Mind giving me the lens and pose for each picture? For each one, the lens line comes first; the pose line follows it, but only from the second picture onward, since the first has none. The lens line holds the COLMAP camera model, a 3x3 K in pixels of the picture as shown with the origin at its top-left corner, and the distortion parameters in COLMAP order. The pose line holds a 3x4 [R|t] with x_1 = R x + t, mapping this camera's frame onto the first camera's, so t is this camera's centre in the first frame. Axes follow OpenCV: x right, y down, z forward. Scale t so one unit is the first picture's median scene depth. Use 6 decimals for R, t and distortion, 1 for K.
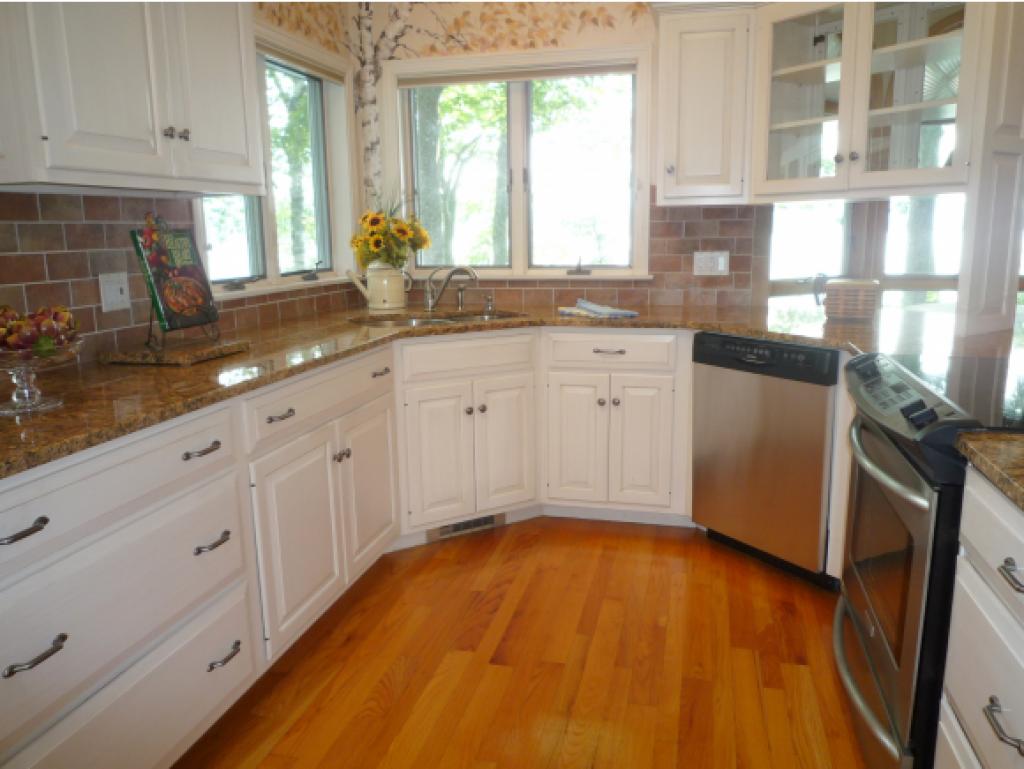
lens RADIAL K [[775.7, 0, 512.0], [0, 775.7, 384.5], [0, 0, 1]] dist [-0.026259, 0.002794]
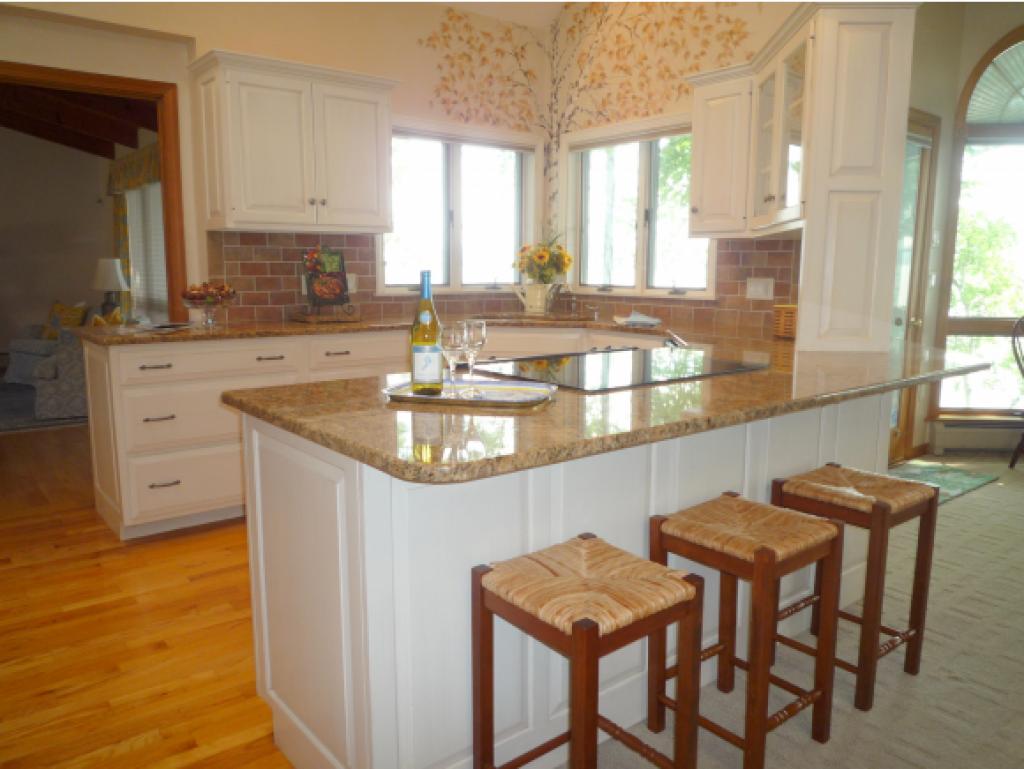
lens RADIAL K [[775.7, 0, 512.0], [0, 775.7, 384.5], [0, 0, 1]] dist [-0.026259, 0.002794]
pose [[0.791494, 0.111752, -0.600873, 0.665209], [-0.135818, 0.990719, 0.005351, 0.027895], [0.595895, 0.077374, 0.799326, -0.122923]]
